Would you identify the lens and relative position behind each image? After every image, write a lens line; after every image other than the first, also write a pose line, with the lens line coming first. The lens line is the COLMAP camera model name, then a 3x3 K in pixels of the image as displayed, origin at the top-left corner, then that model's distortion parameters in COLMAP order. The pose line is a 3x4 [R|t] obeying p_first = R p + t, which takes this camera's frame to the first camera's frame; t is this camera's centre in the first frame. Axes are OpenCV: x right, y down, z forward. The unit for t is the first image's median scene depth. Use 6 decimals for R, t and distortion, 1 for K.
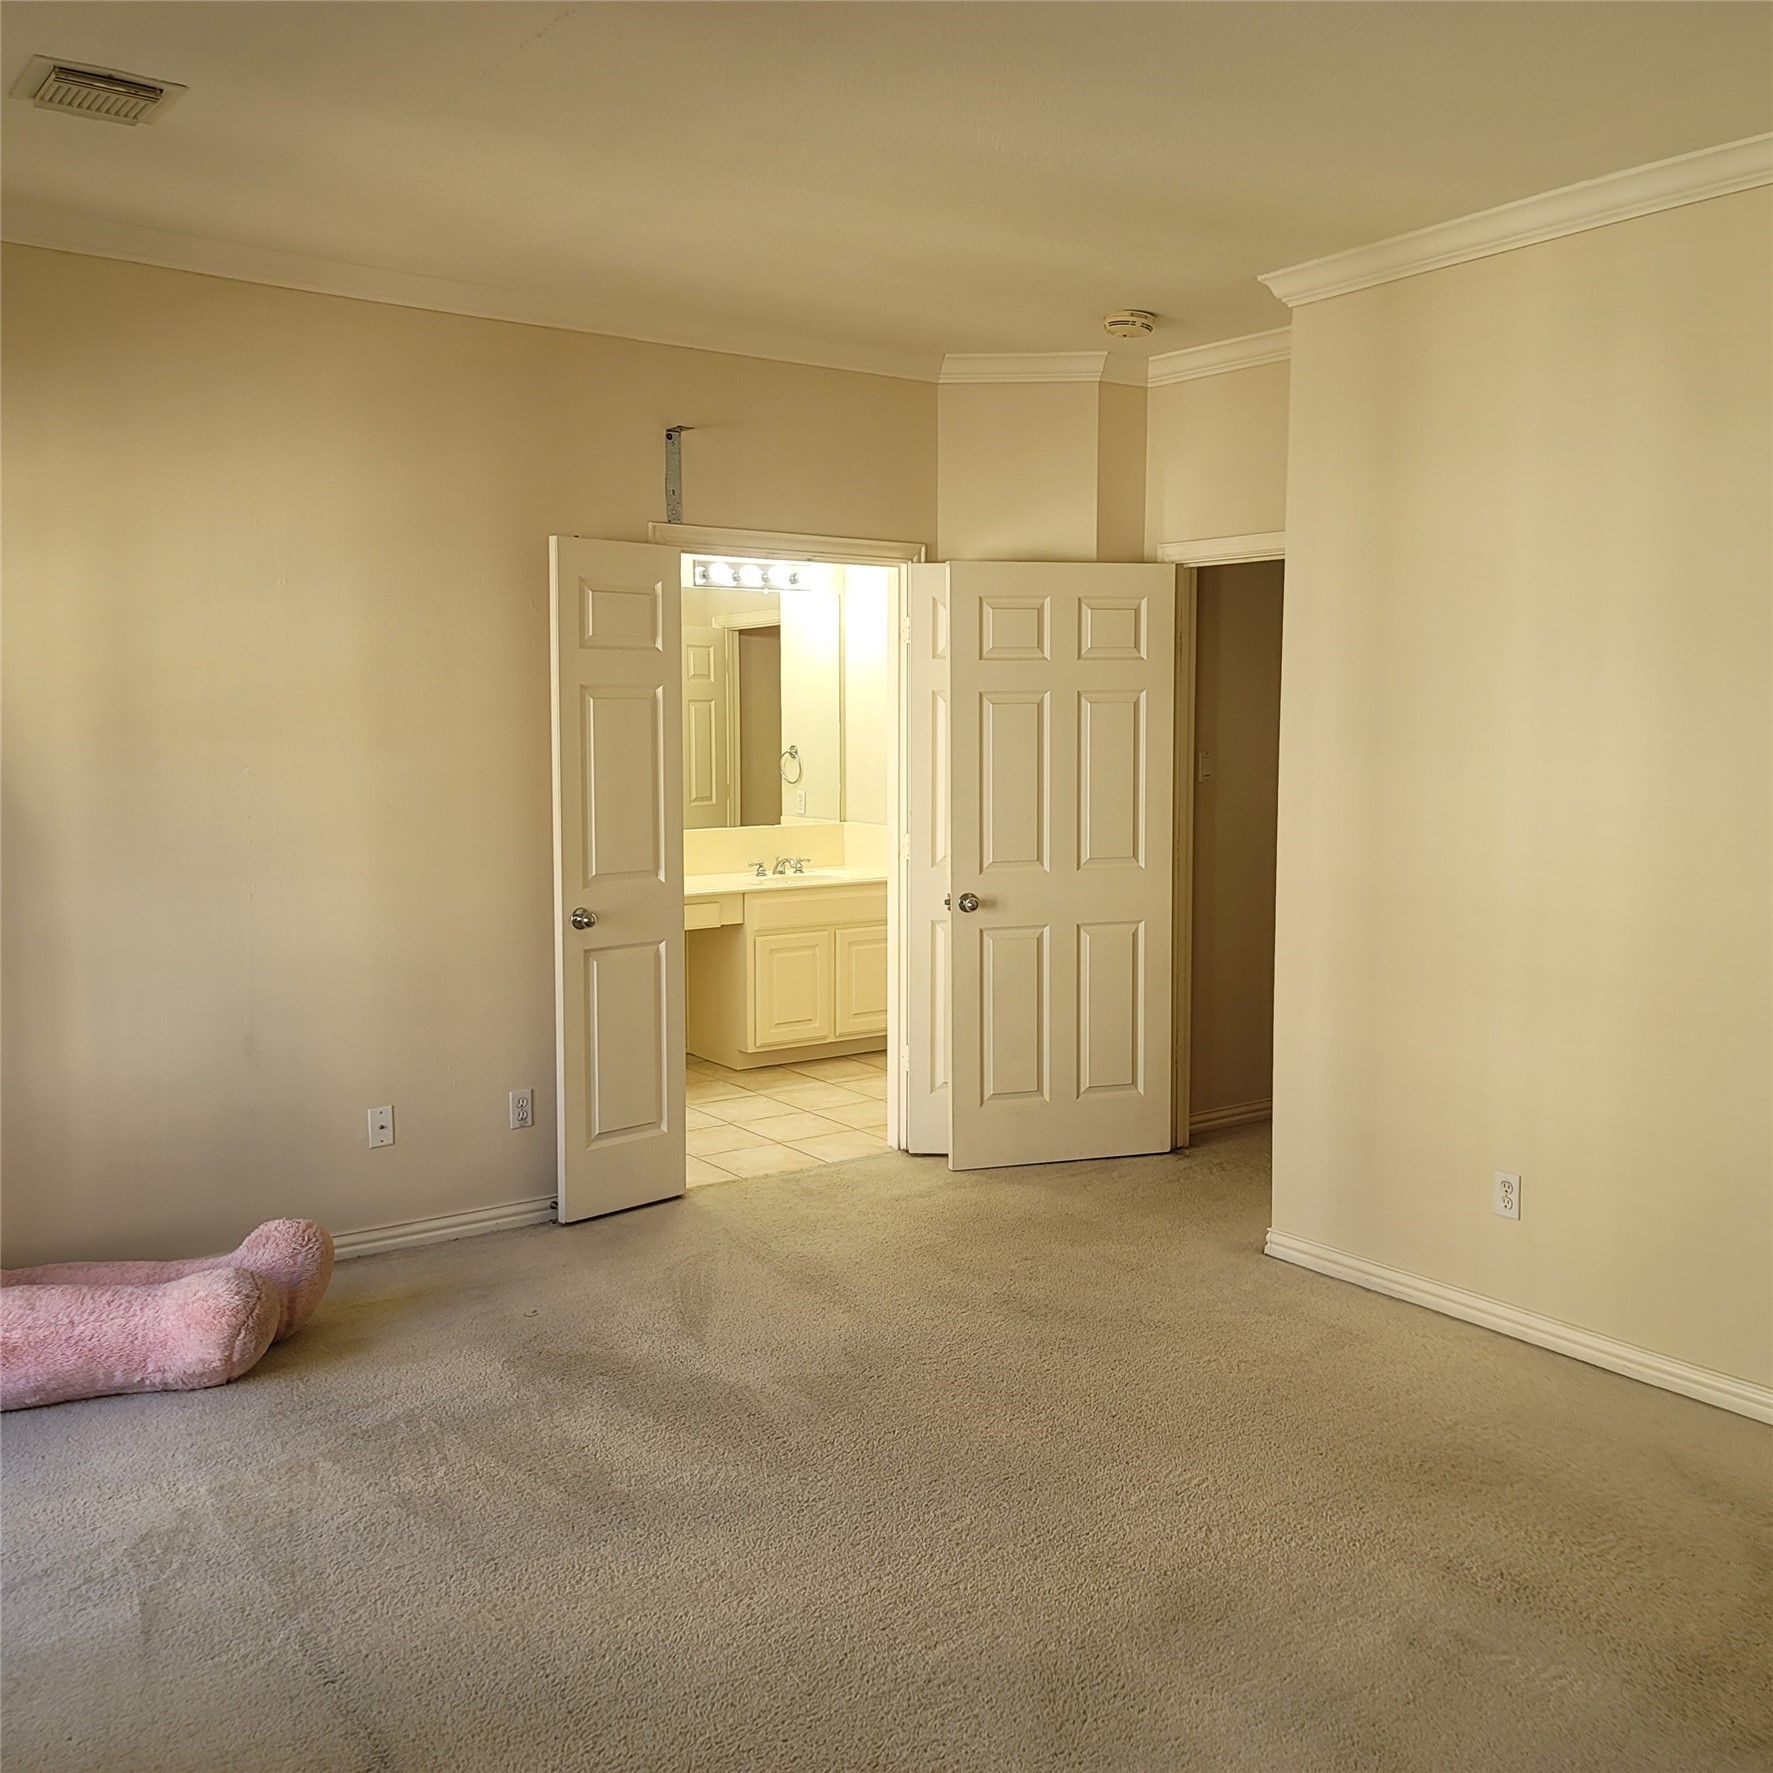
lens RADIAL K [[1707.2, 0, 902.1], [0, 1707.2, 867.4], [0, 0, 1]] dist [0.083248, -0.074036]
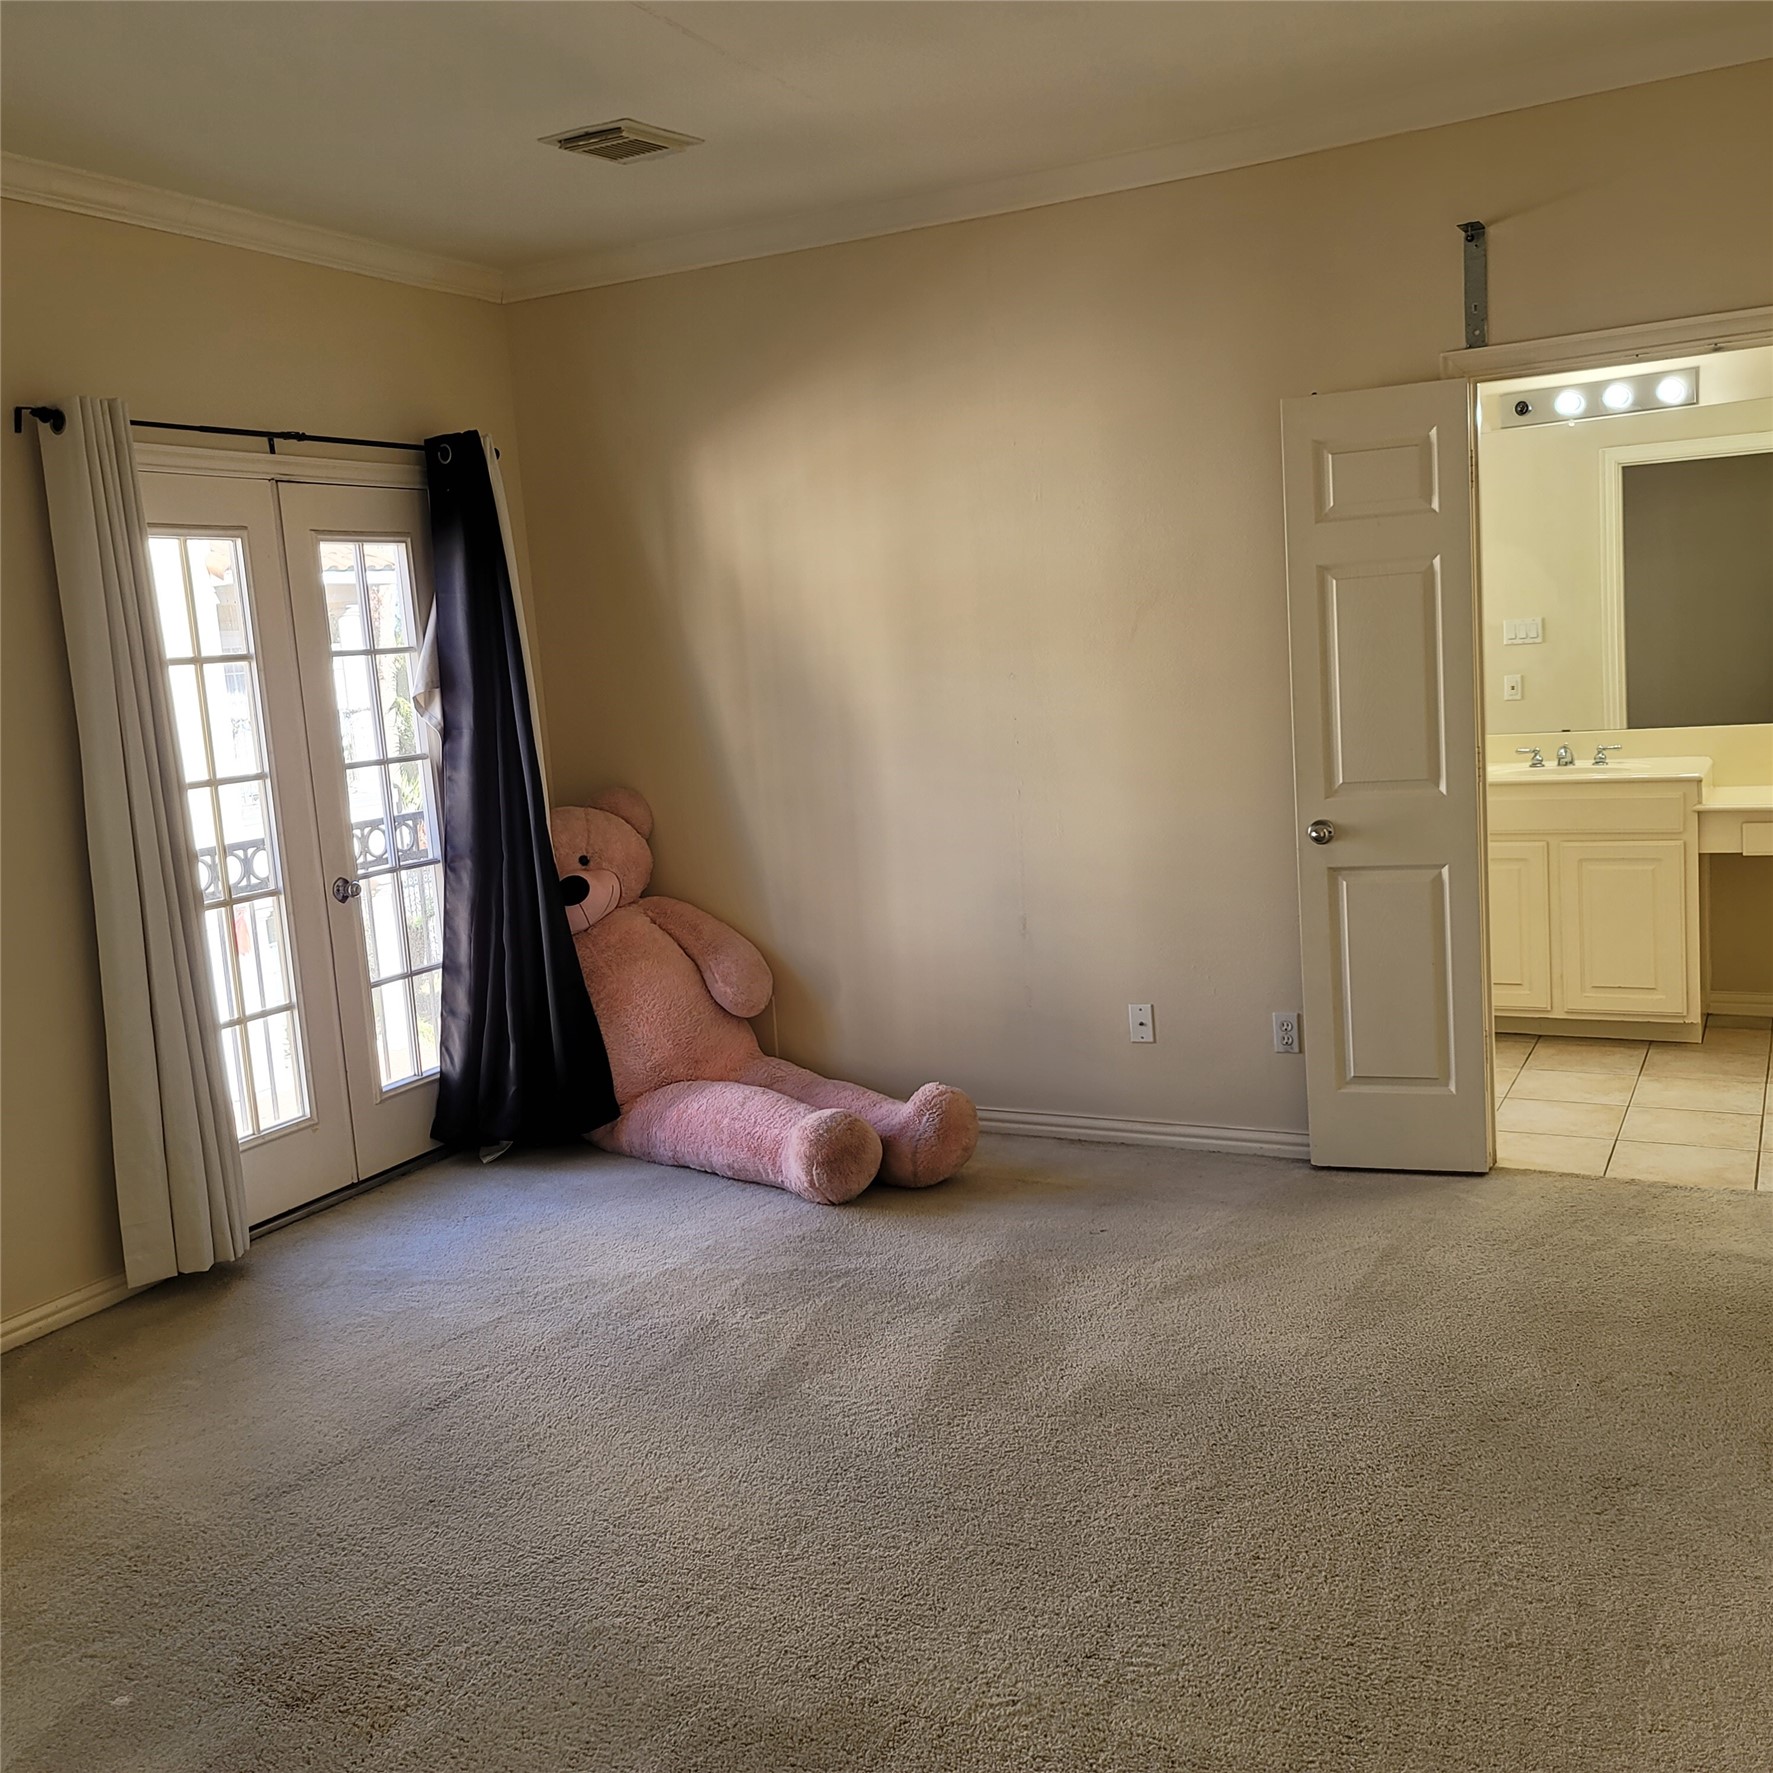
lens RADIAL K [[1707.2, 0, 902.1], [0, 1707.2, 867.4], [0, 0, 1]] dist [0.083248, -0.074036]
pose [[0.444659, 0.082909, -0.891854, 0.520978], [-0.010648, 0.996126, 0.087293, -0.027651], [0.895637, -0.029320, 0.443819, 0.420009]]
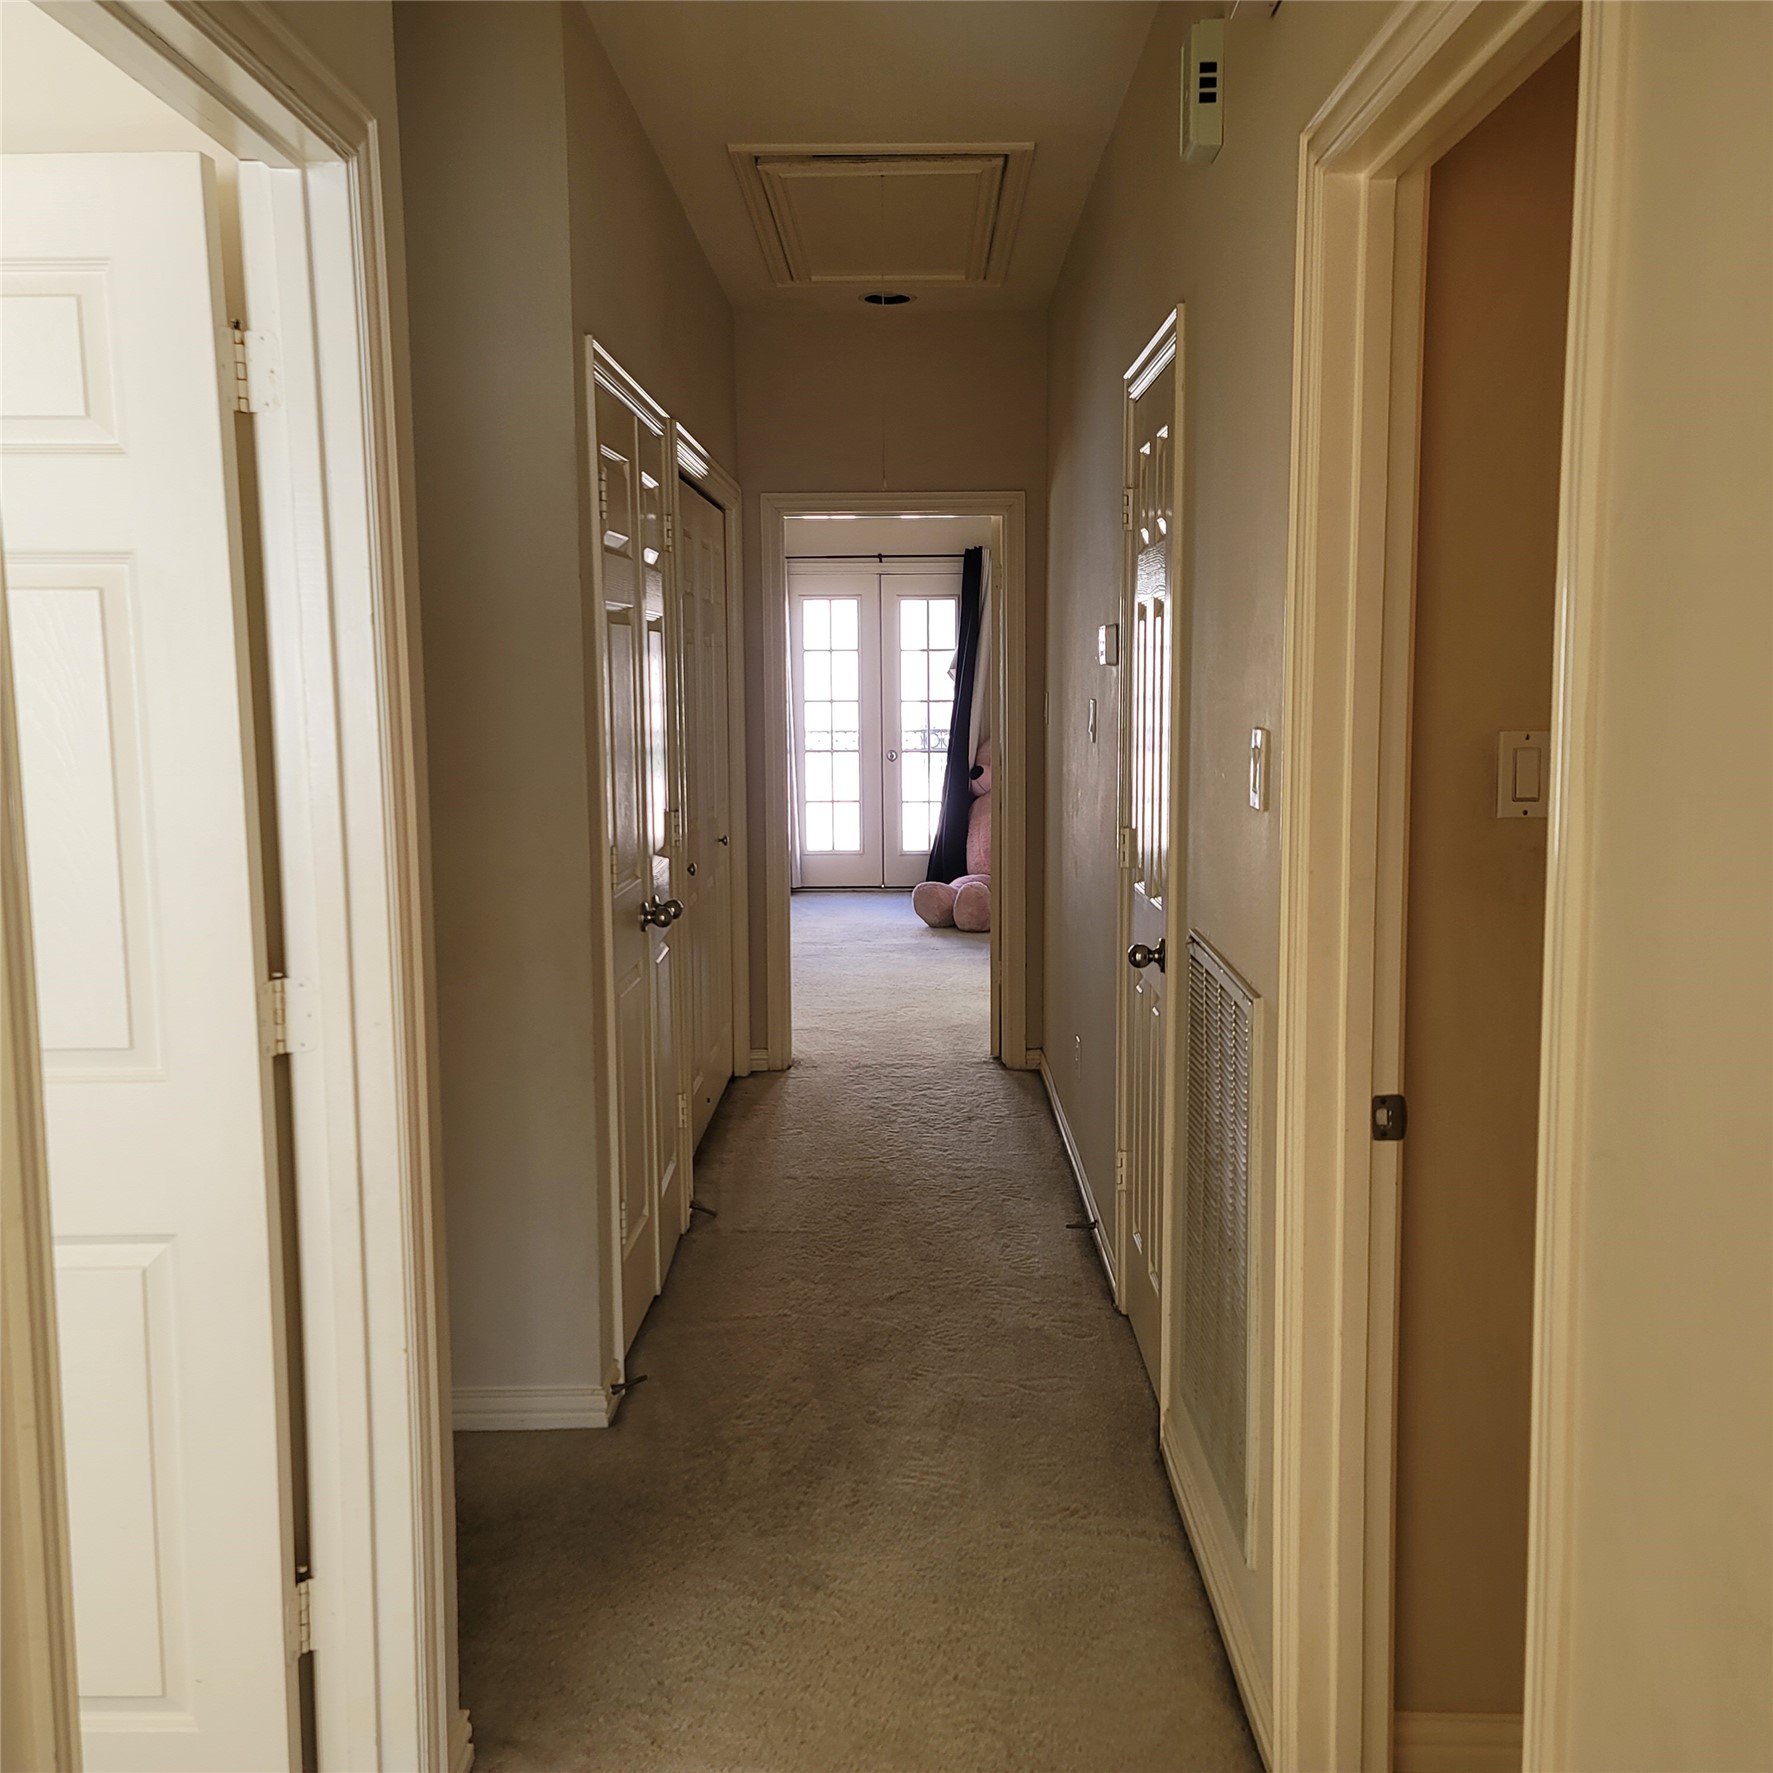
lens RADIAL K [[1720.4, 0, 889.0], [0, 1720.4, 856.9], [0, 0, 1]] dist [0.051883, -0.009711]
pose [[-0.585005, 0.094260, -0.805534, 1.265695], [-0.069125, 0.983814, 0.165323, -0.158195], [0.808079, 0.152397, -0.569020, 1.803796]]
